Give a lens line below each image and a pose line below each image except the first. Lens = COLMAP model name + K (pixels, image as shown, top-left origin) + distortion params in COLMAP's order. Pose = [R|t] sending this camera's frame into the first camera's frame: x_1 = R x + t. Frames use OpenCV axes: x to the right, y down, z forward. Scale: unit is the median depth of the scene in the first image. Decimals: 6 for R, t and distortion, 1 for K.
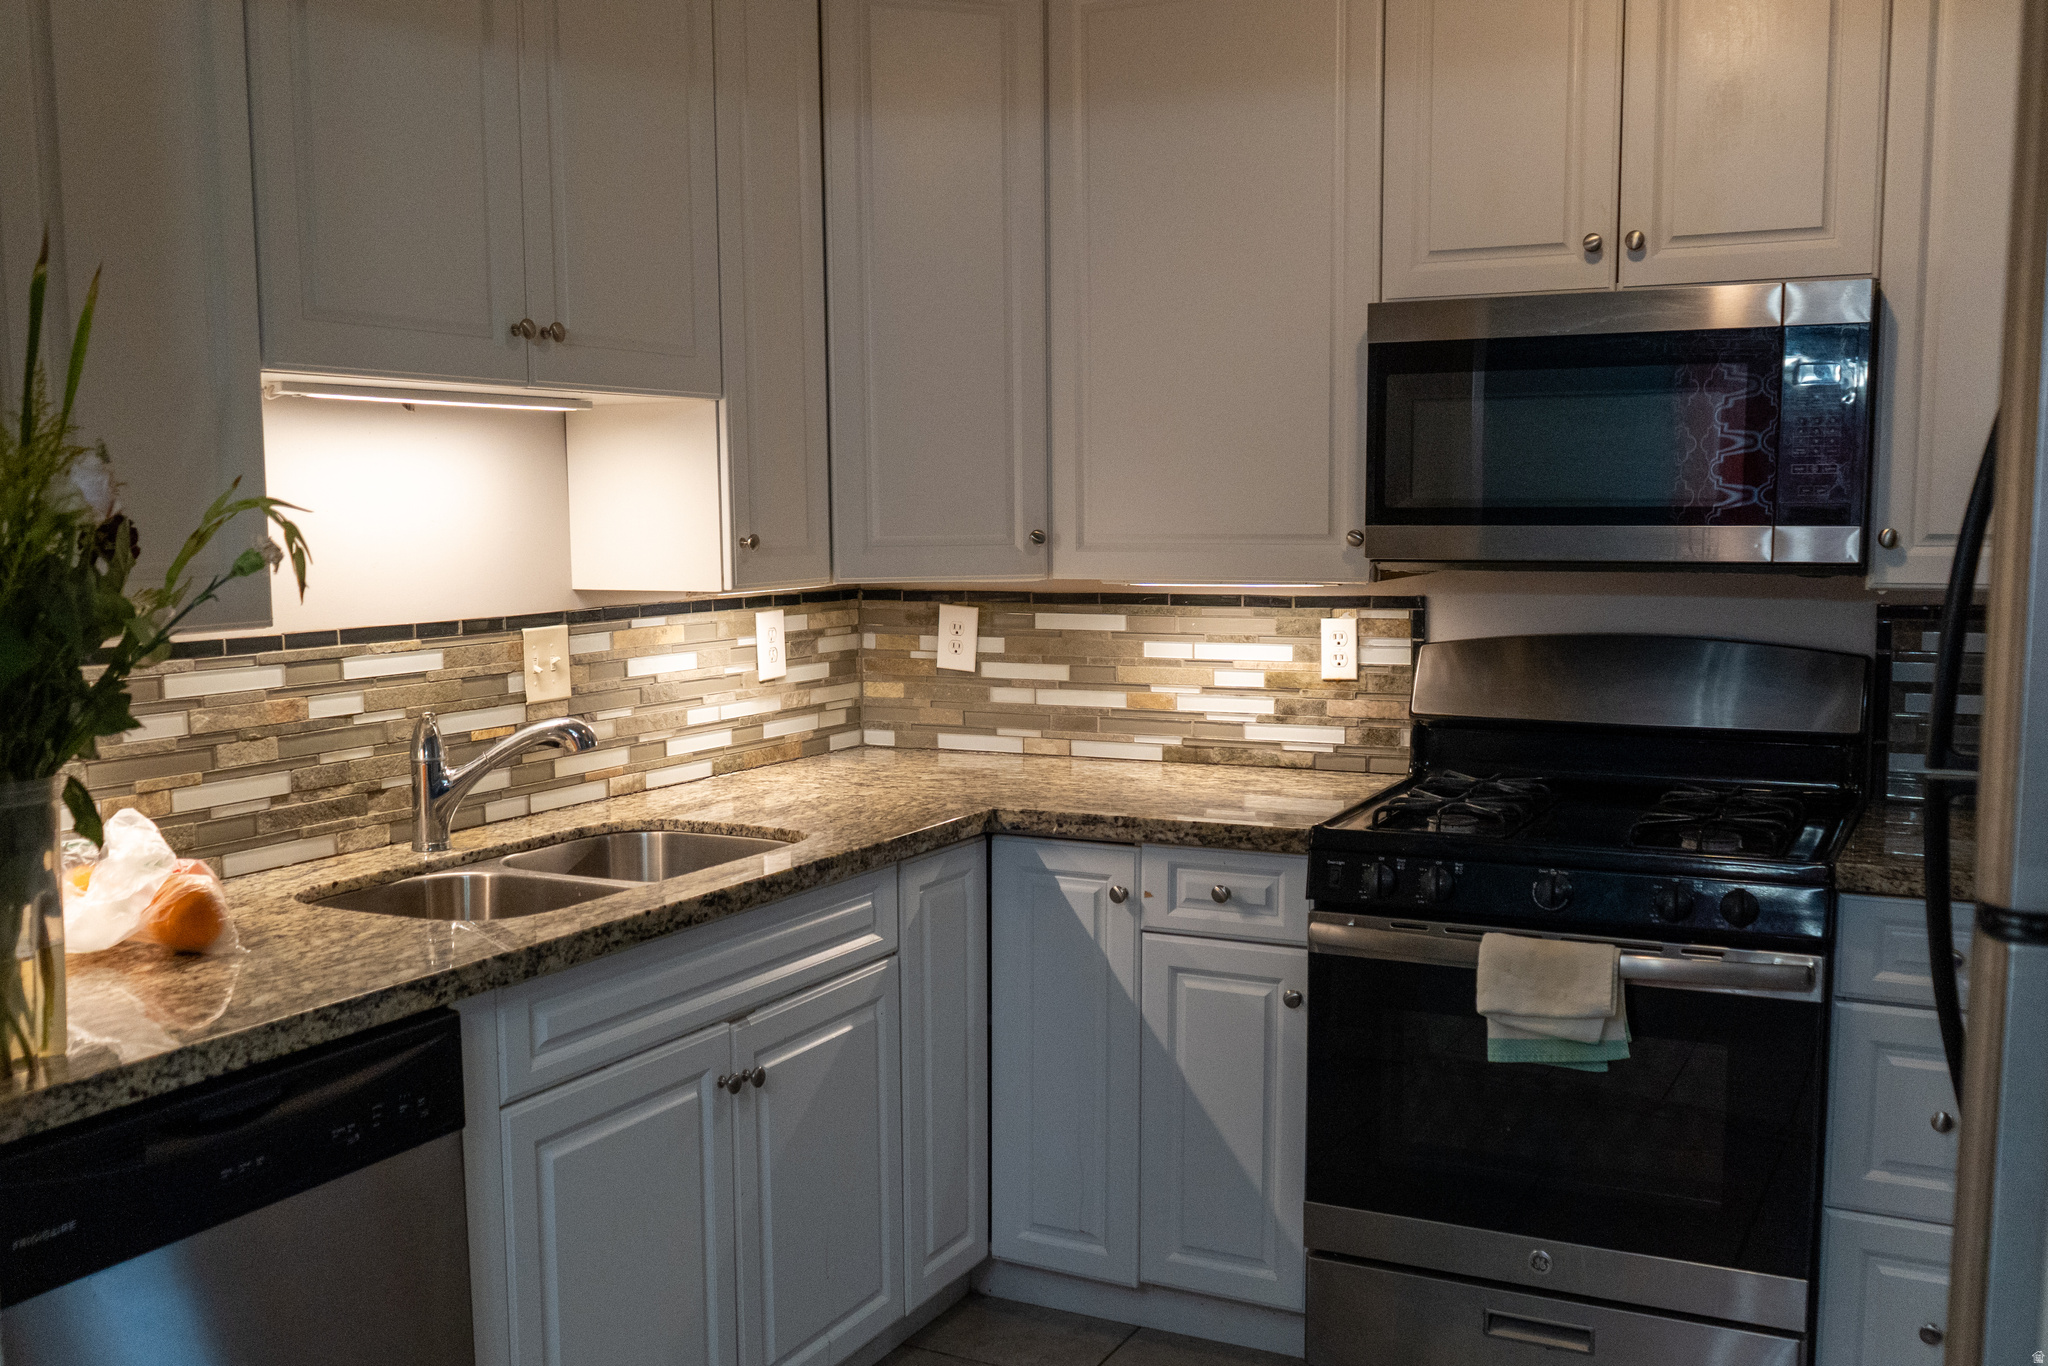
lens RADIAL K [[1985.4, 0, 1023.8], [0, 1985.4, 766.6], [0, 0, 1]] dist [-0.001647, 0.006348]
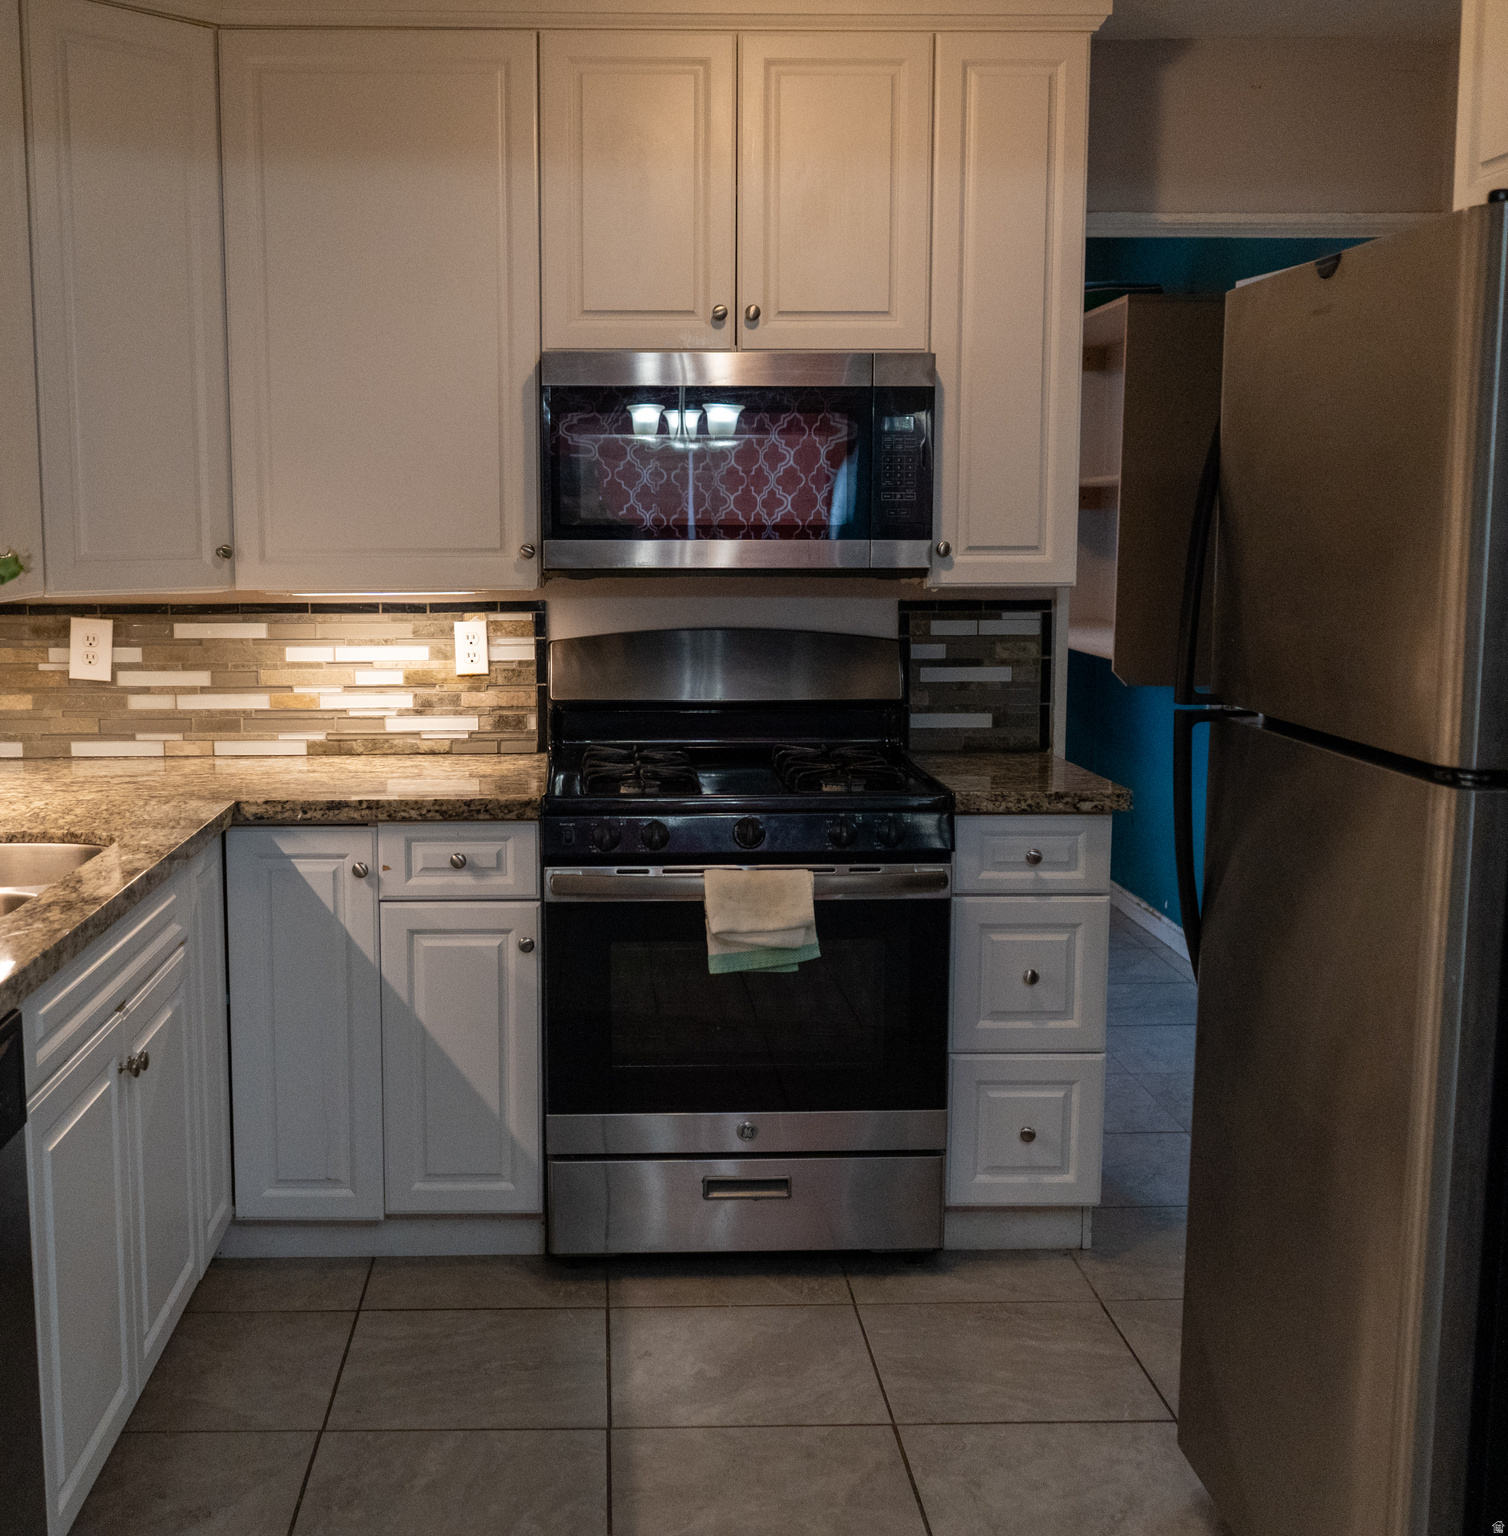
lens RADIAL K [[1824.3, 0, 754.0], [0, 1824.3, 768.0], [0, 0, 1]] dist [0.007427, -0.006878]
pose [[0.878498, -0.060530, 0.473895, -0.207293], [0.059866, 0.998070, 0.016503, 0.002744], [-0.473980, 0.013872, 0.880426, -0.009888]]
